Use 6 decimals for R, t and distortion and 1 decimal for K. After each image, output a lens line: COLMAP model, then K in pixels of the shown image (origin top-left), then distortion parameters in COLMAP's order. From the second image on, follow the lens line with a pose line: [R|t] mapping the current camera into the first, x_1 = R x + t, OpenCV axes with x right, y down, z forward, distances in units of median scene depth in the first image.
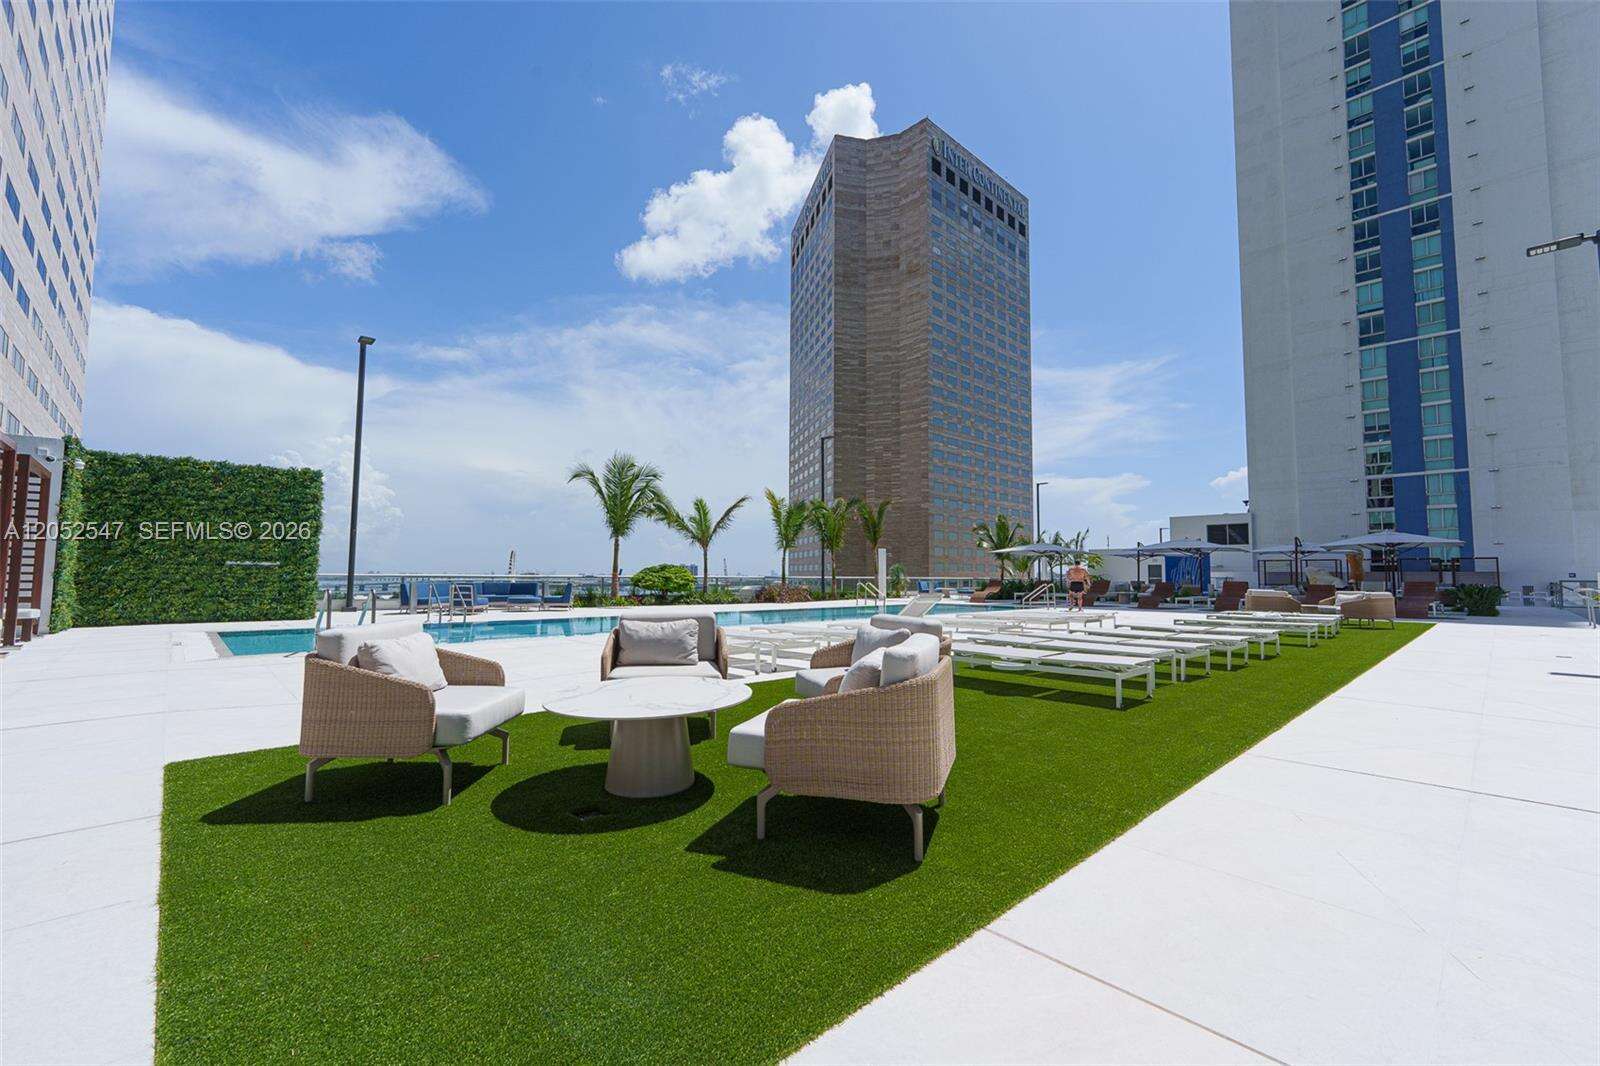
lens RADIAL K [[641.9, 0, 796.6], [0, 641.9, 521.0], [0, 0, 1]] dist [-0.003052, 0.000652]
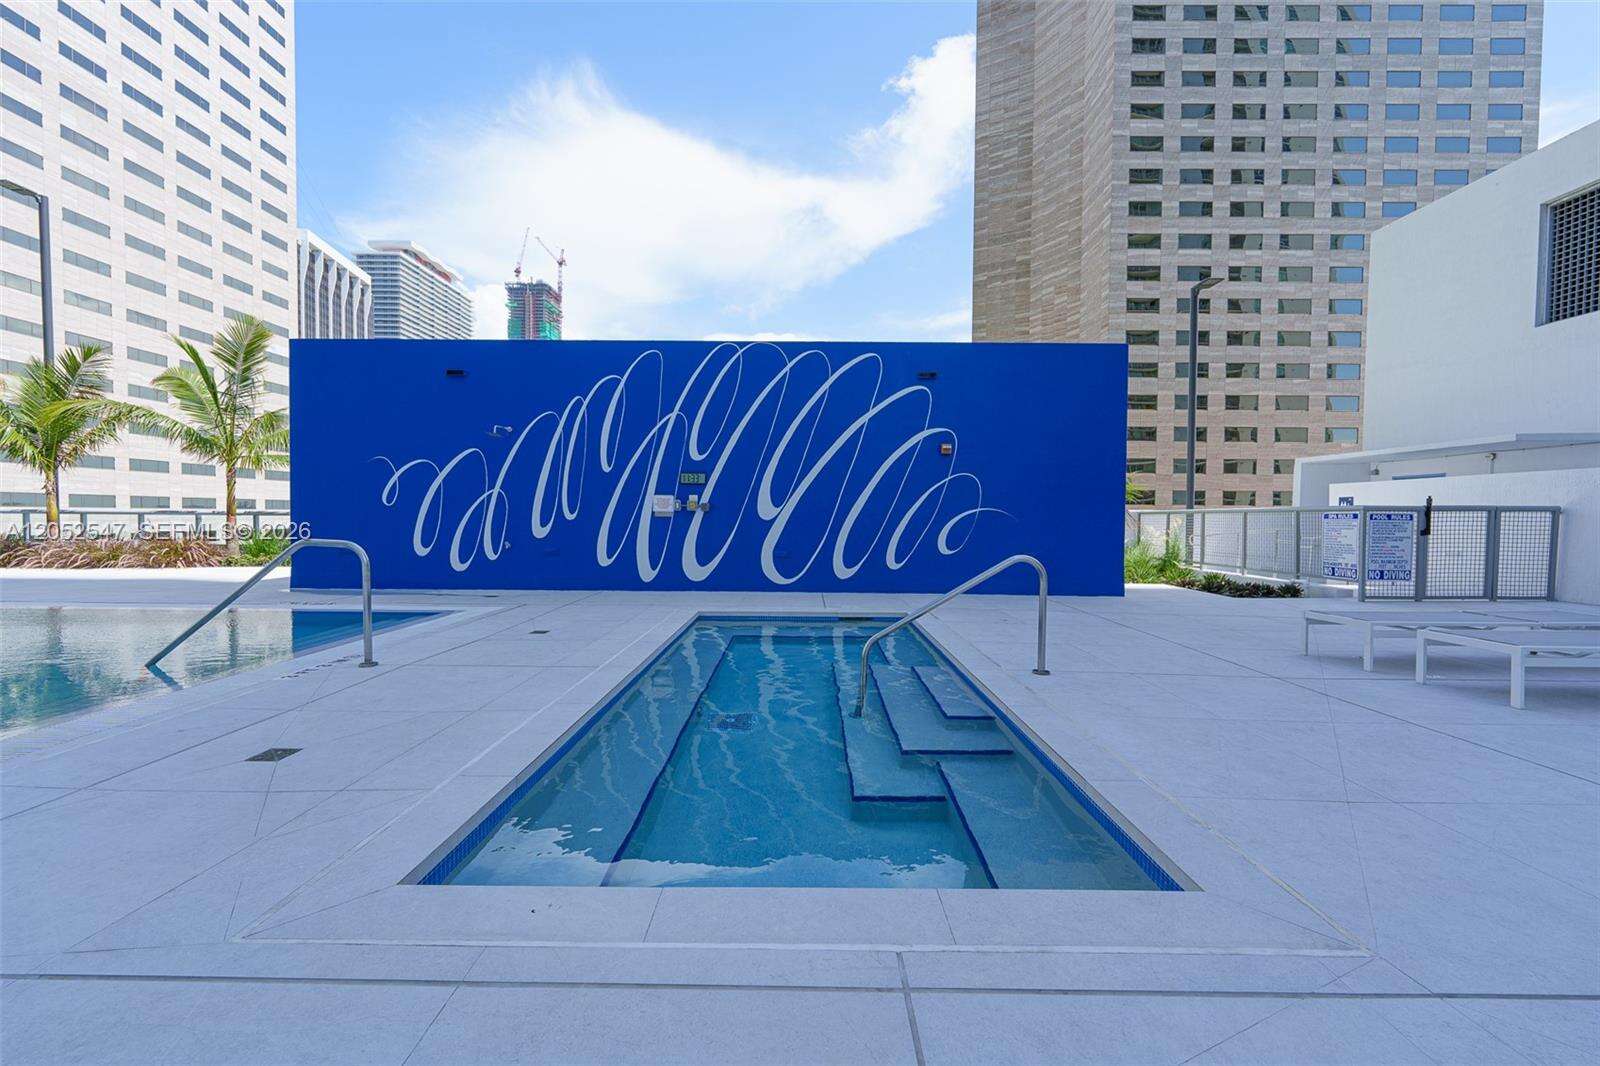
lens RADIAL K [[641.9, 0, 814.0], [0, 641.9, 514.4], [0, 0, 1]] dist [-0.003052, 0.000652]
pose [[0.728656, 0.008026, -0.684833, 0.354208], [0.038210, 0.997898, 0.052349, 0.041782], [0.683814, -0.064312, 0.726817, 0.429219]]
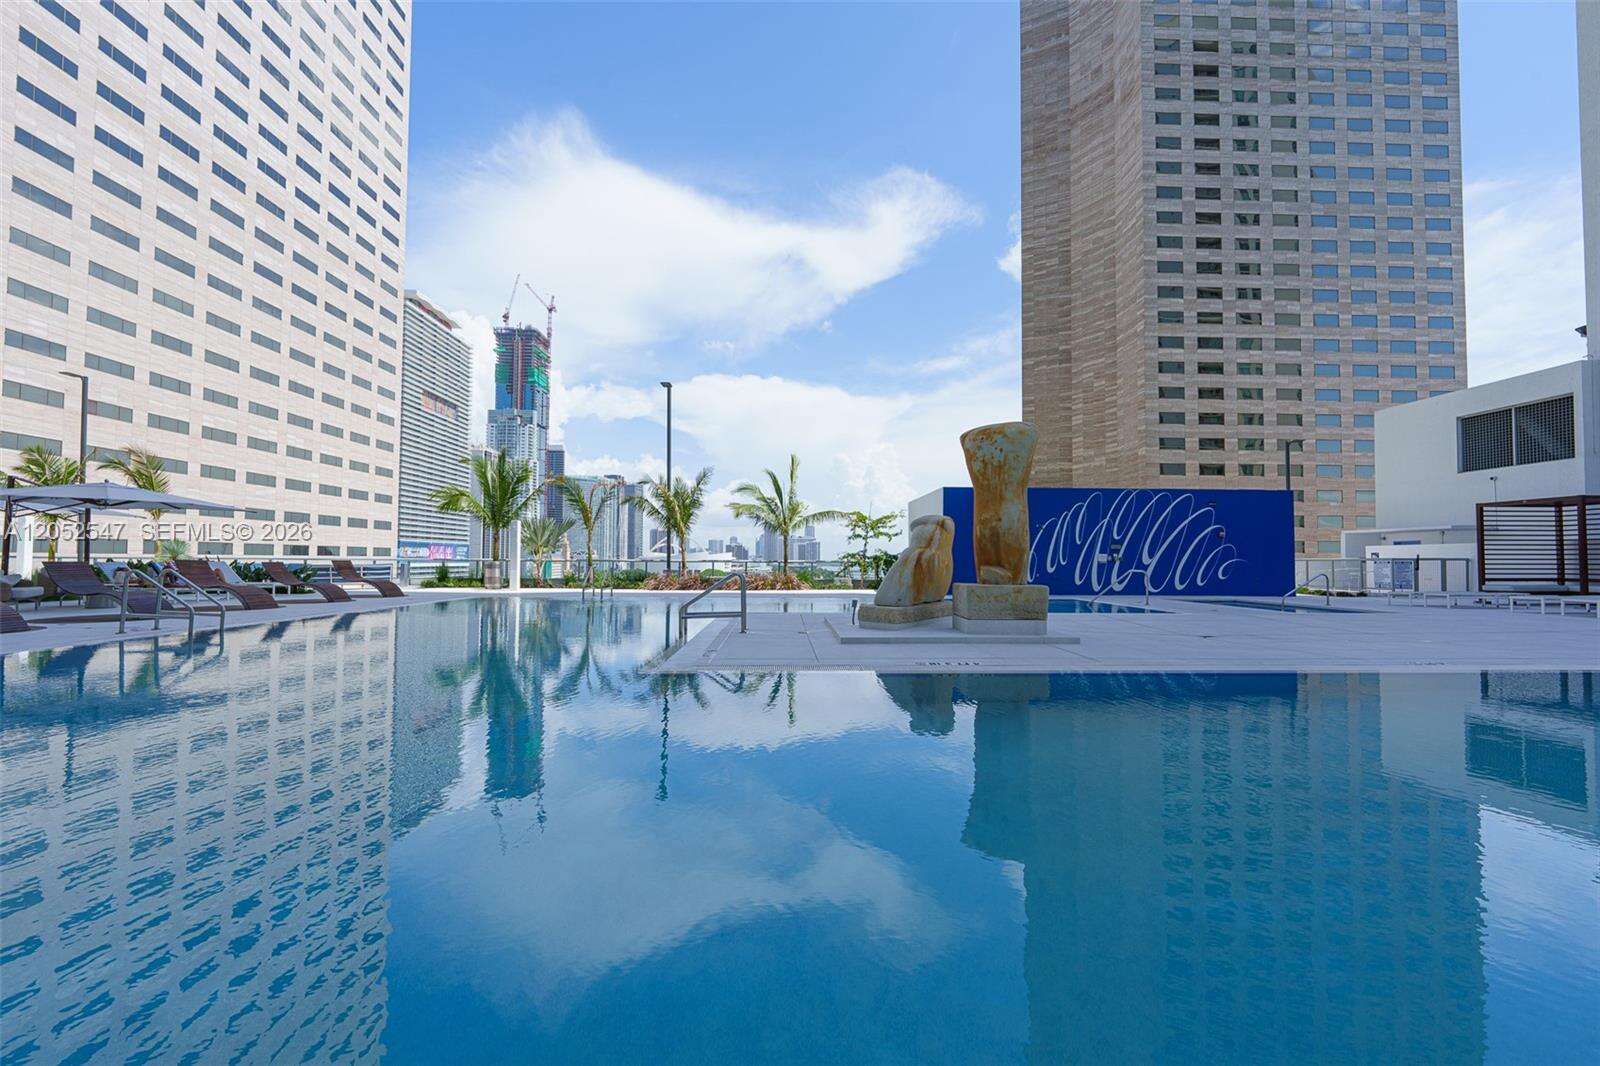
lens RADIAL K [[641.9, 0, 818.7], [0, 641.9, 524.2], [0, 0, 1]] dist [-0.003052, 0.000652]
pose [[0.755461, -0.027299, -0.654625, 0.345795], [0.038752, 0.999244, 0.003051, 0.030567], [0.654047, -0.027673, 0.755948, 0.281467]]
